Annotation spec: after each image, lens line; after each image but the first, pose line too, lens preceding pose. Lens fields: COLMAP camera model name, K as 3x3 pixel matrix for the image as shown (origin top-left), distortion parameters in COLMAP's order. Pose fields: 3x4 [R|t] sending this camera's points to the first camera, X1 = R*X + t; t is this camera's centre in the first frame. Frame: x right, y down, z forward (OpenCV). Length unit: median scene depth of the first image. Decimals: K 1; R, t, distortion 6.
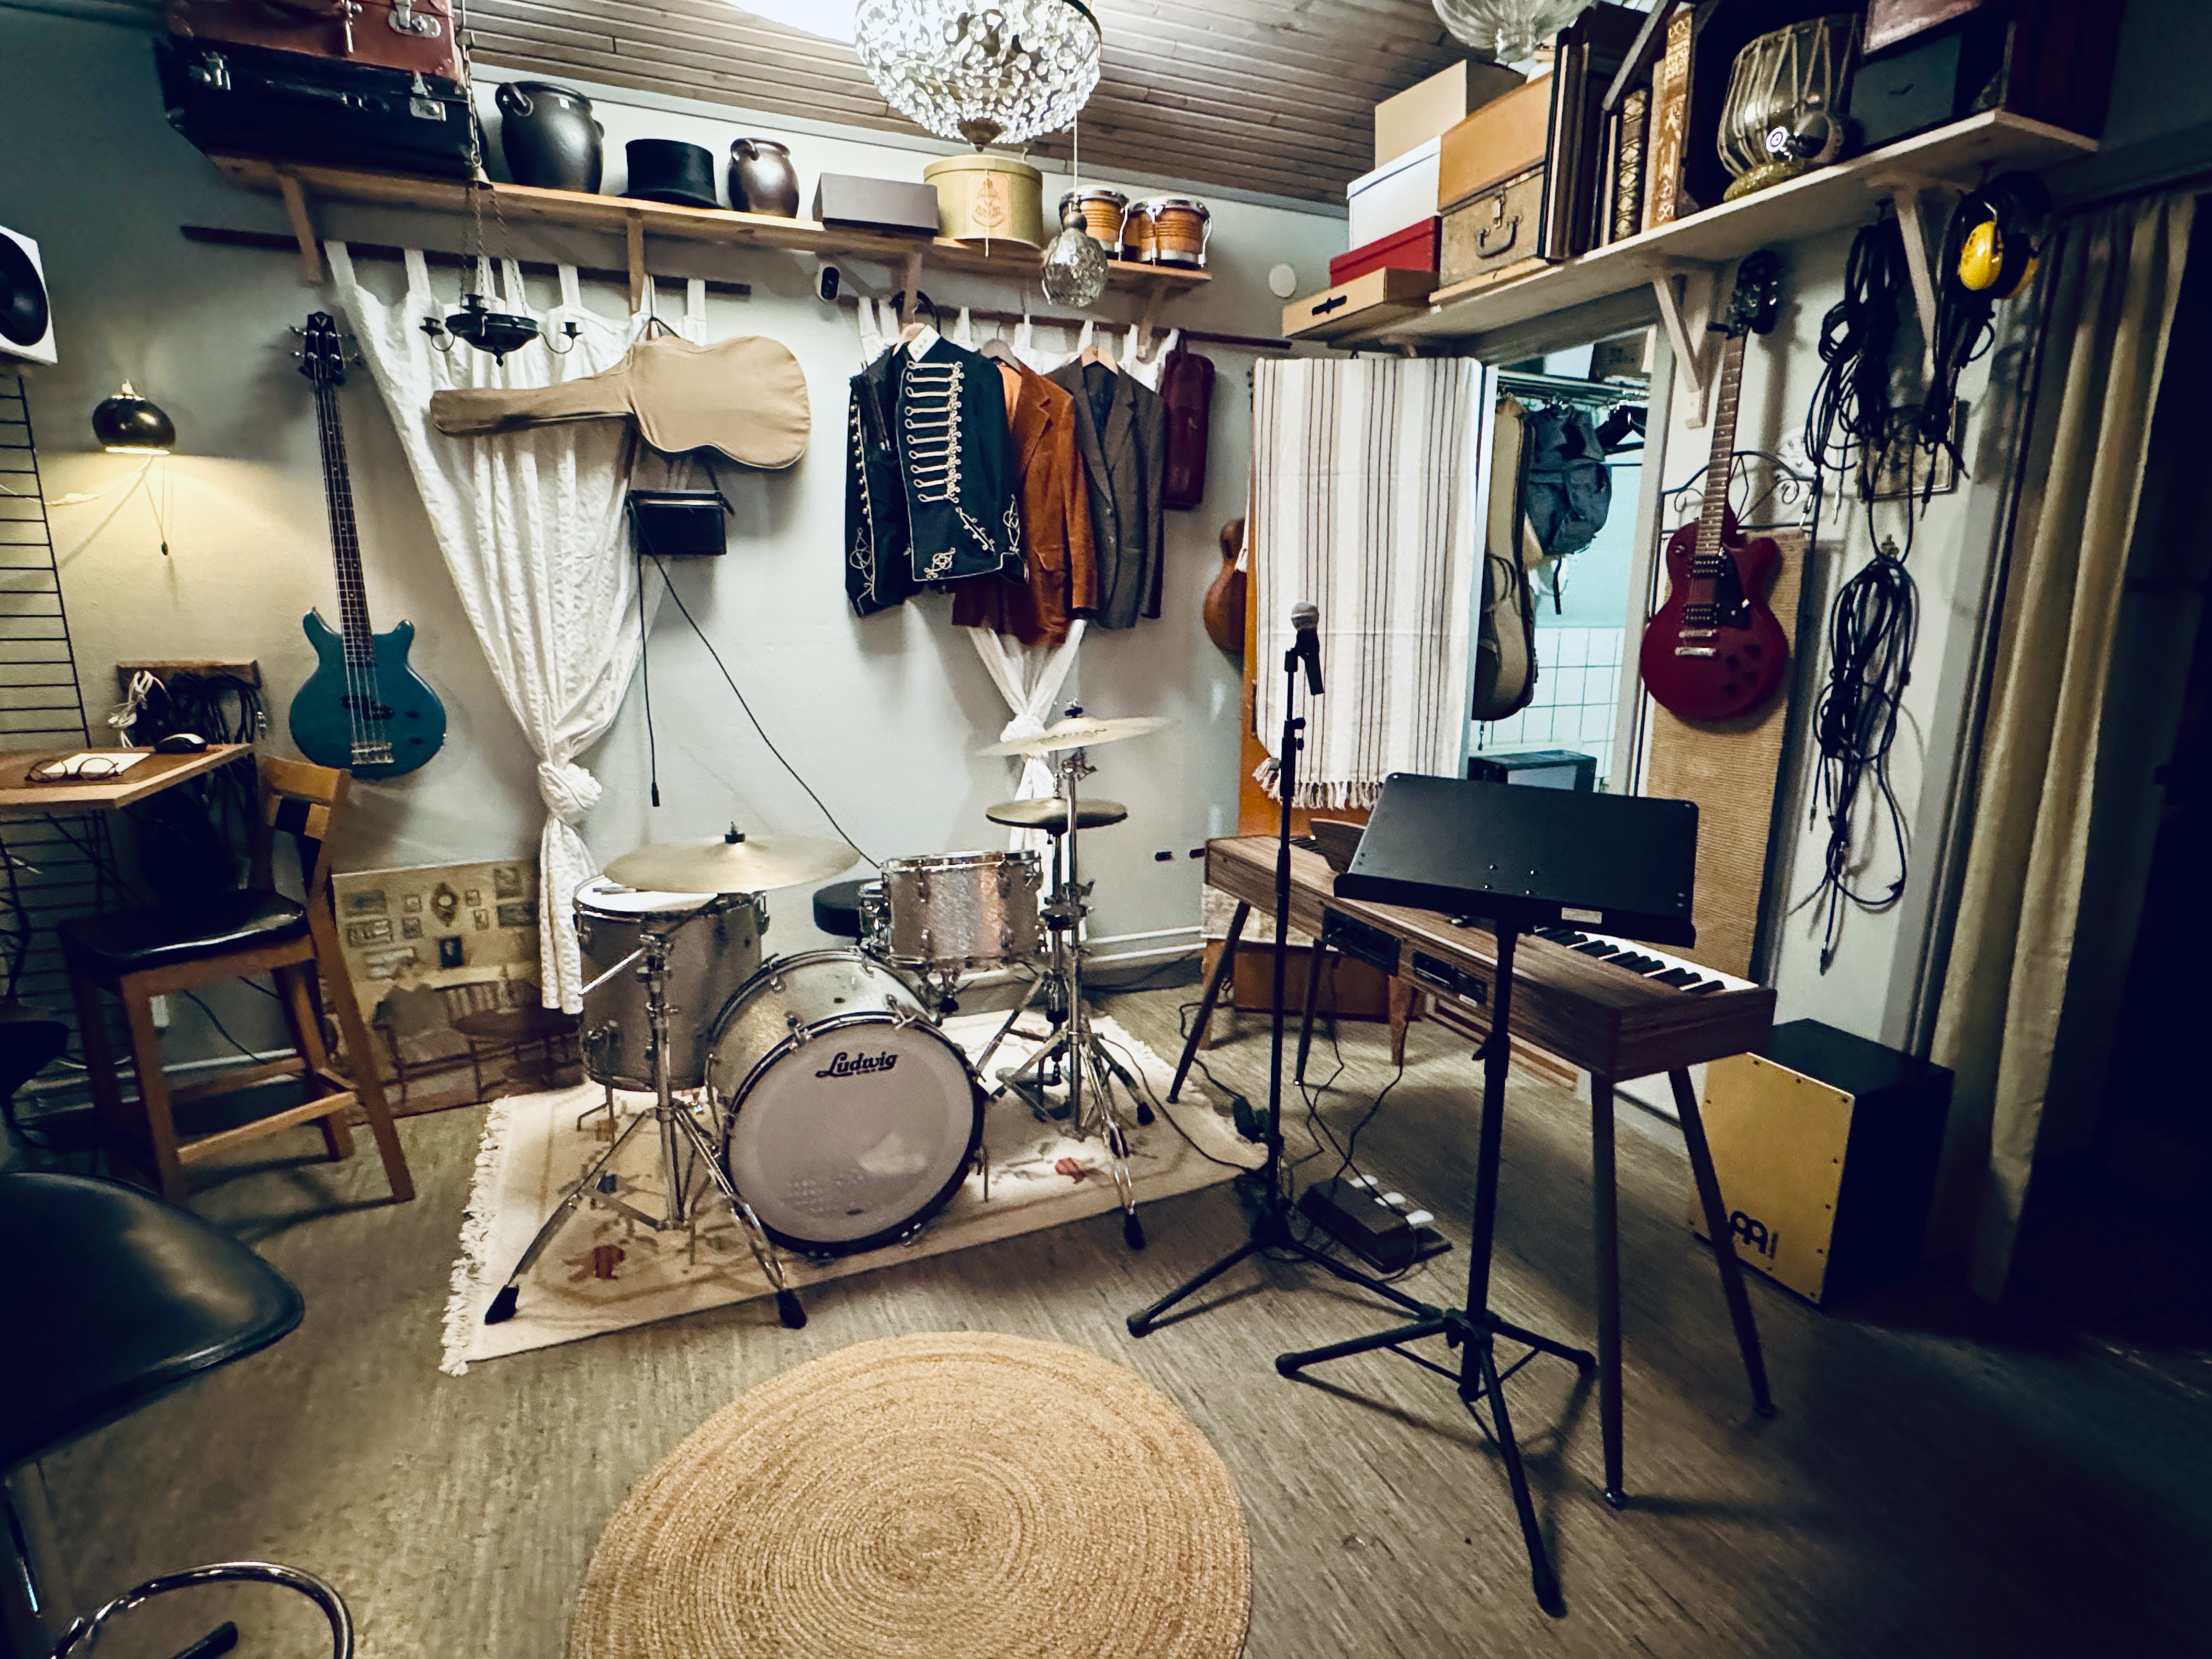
lens RADIAL K [[1087.6, 0, 1108.0], [0, 1087.6, 825.2], [0, 0, 1]] dist [-0.003927, -0.001142]
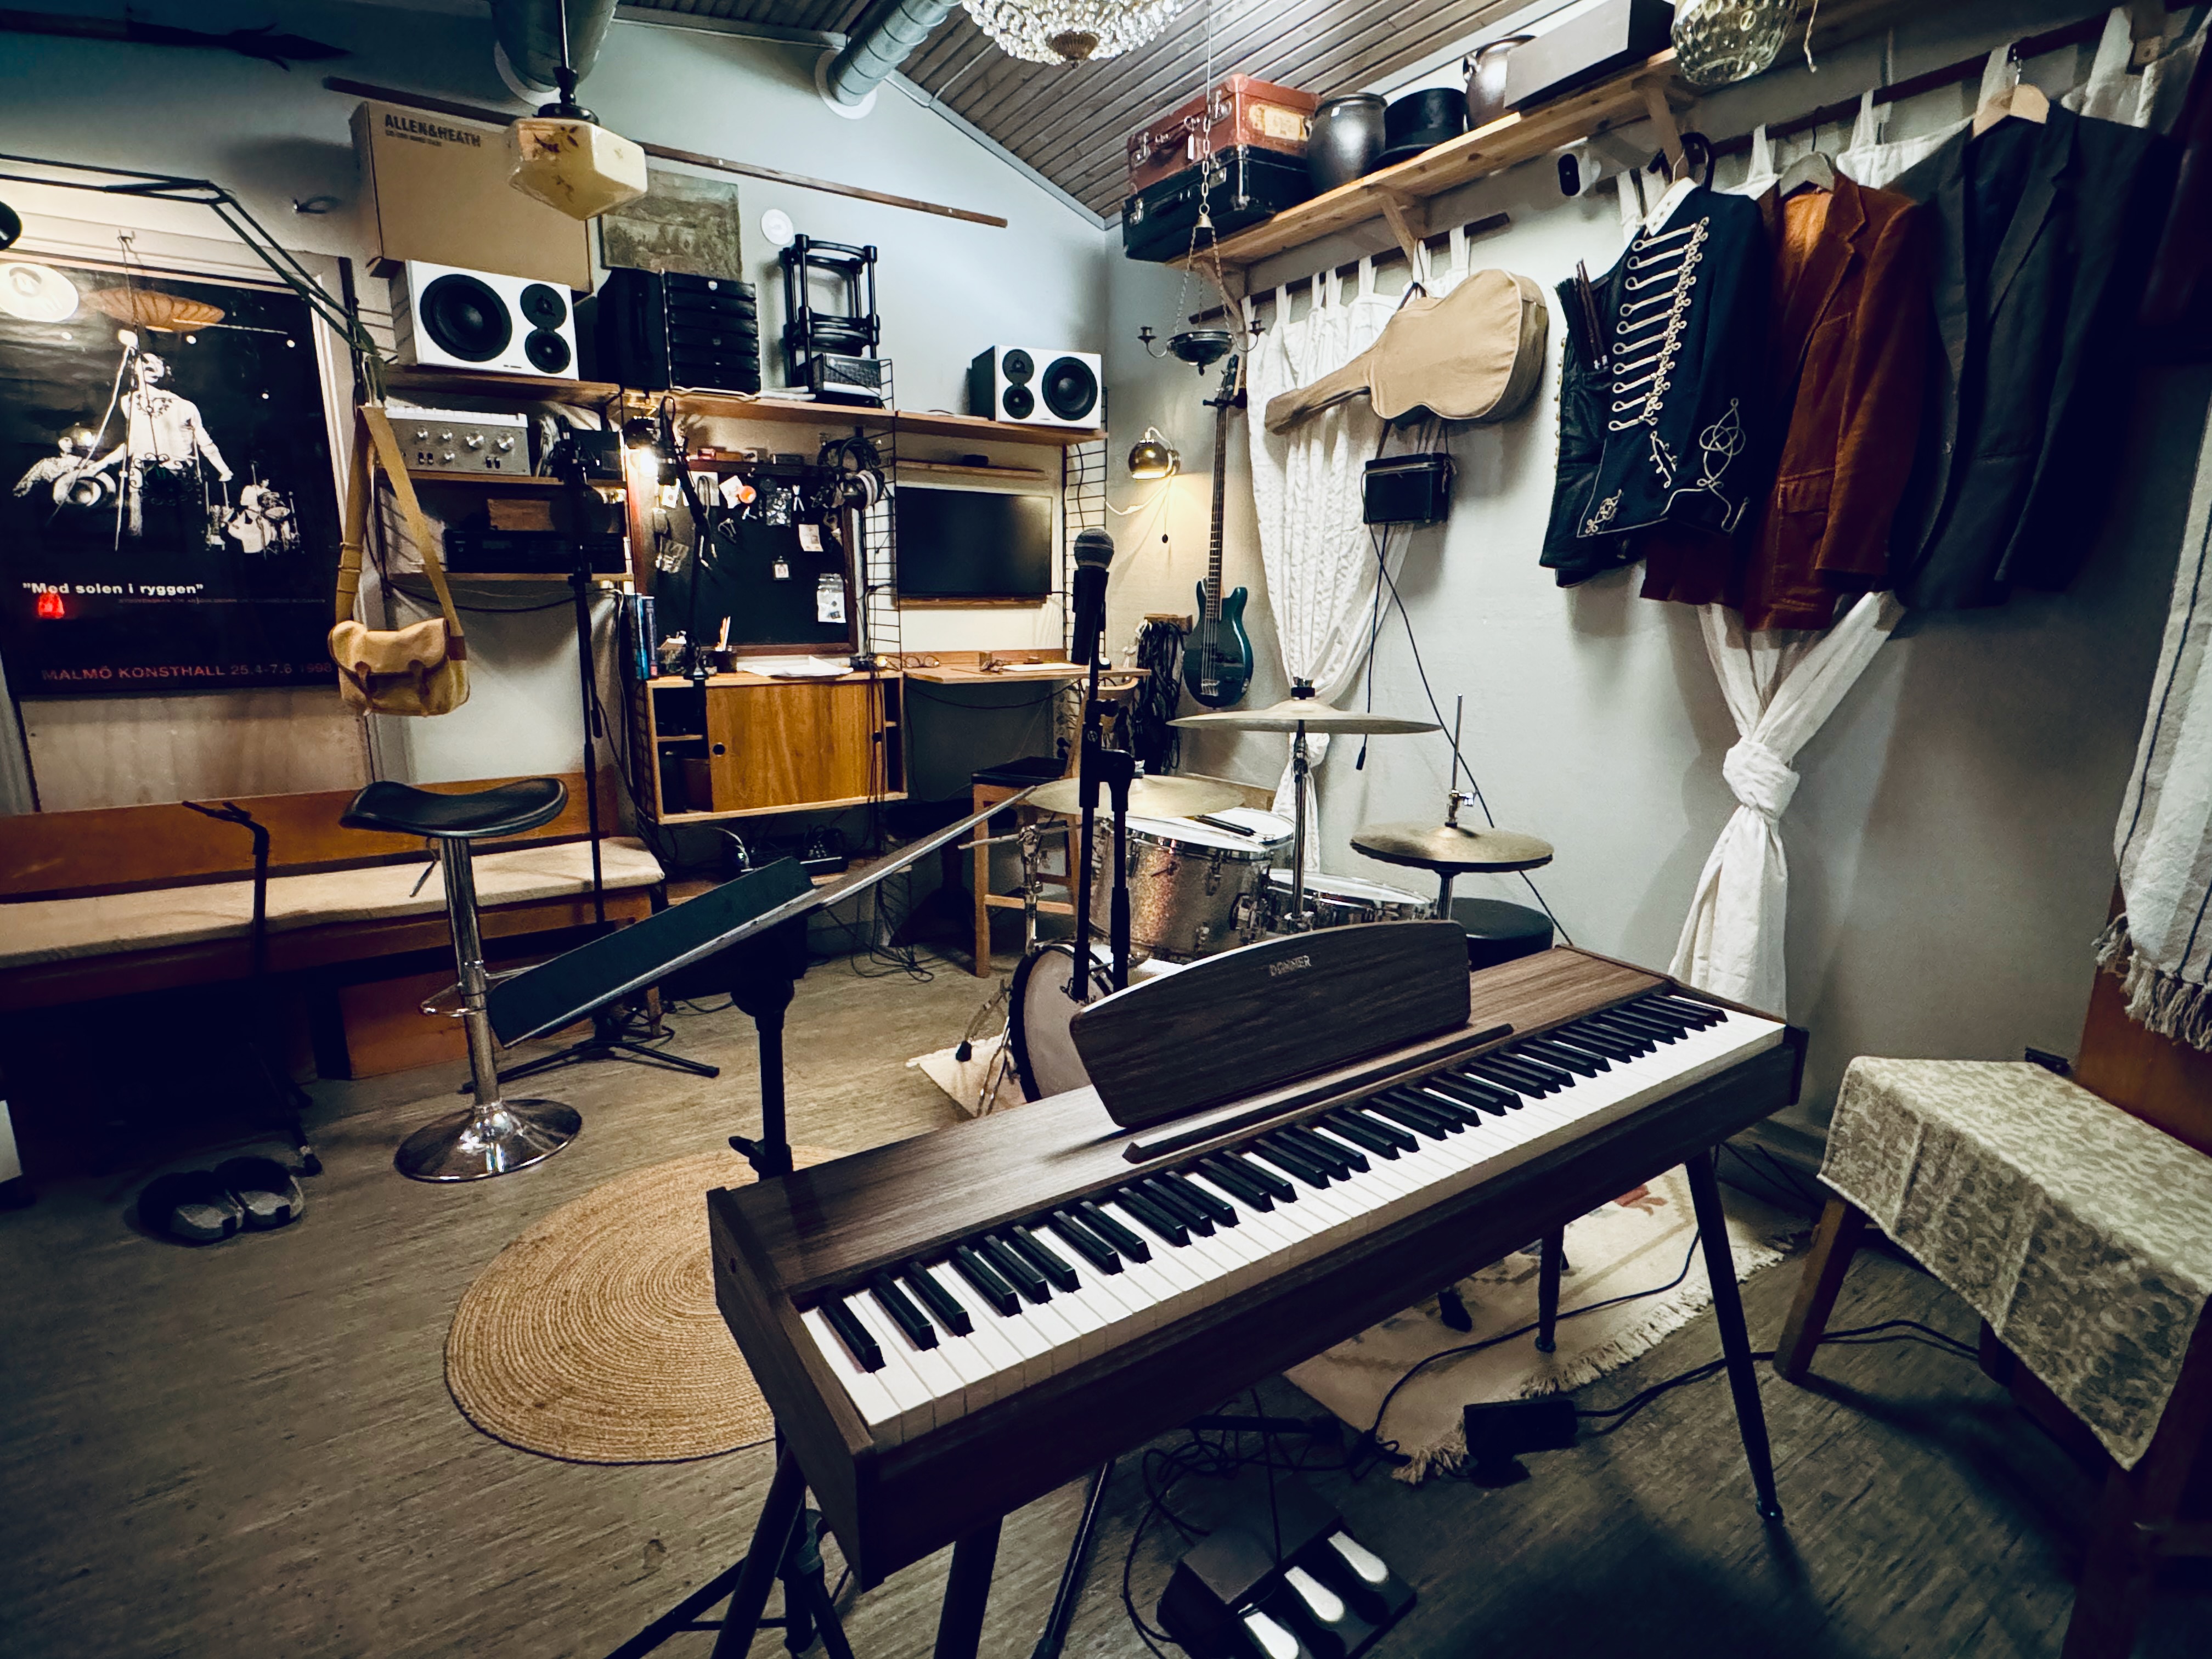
lens RADIAL K [[1087.6, 0, 1105.5], [0, 1087.6, 832.3], [0, 0, 1]] dist [-0.003927, -0.001142]
pose [[0.172834, 0.209050, -0.962510, 0.571718], [-0.214639, 0.961725, 0.170338, -0.087276], [0.961280, 0.177152, 0.211089, 0.578447]]
